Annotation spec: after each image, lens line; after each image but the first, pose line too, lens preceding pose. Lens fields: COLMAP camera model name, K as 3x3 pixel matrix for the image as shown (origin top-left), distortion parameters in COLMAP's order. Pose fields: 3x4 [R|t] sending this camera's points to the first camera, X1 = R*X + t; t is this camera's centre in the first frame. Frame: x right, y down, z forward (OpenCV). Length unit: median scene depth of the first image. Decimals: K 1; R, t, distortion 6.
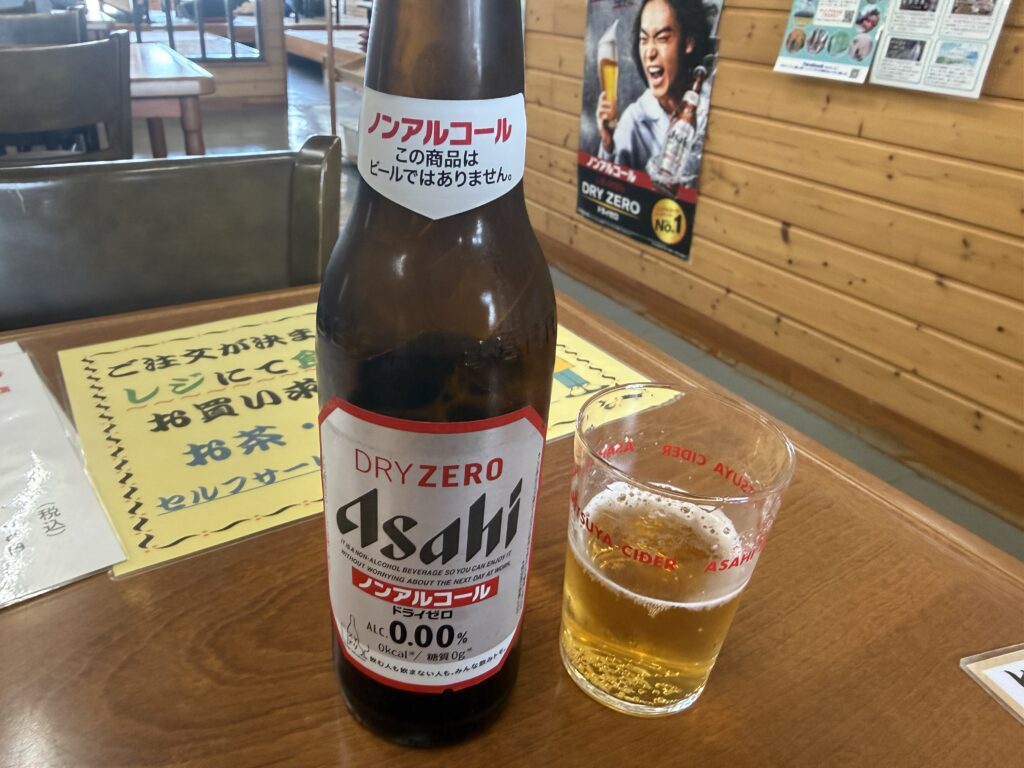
lens RADIAL K [[699.5, 0, 472.5], [0, 699.5, 384.4], [0, 0, 1]] dist [0.001051, -0.000657]
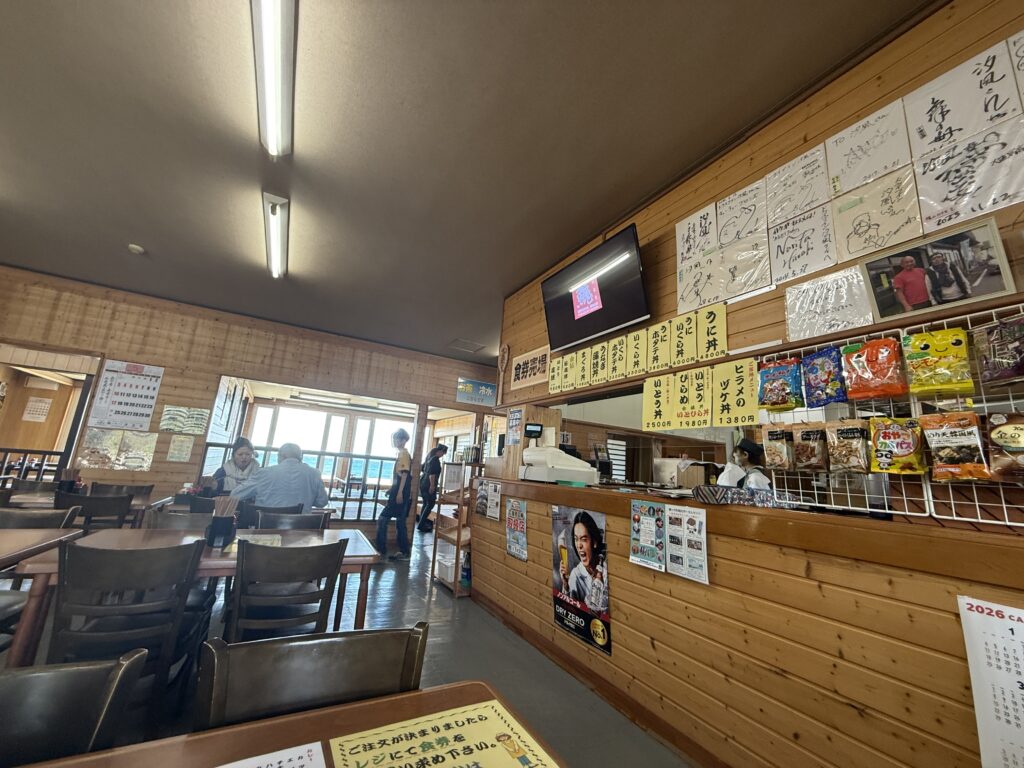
lens RADIAL K [[391.4, 0, 511.7], [0, 391.4, 379.5], [0, 0, 1]] dist [-0.000254, 0.000008]
pose [[0.999974, 0.007166, 0.000913, 0.028007], [-0.004724, 0.744240, -0.667895, -0.023480], [-0.005466, 0.667874, 0.744255, -0.315153]]
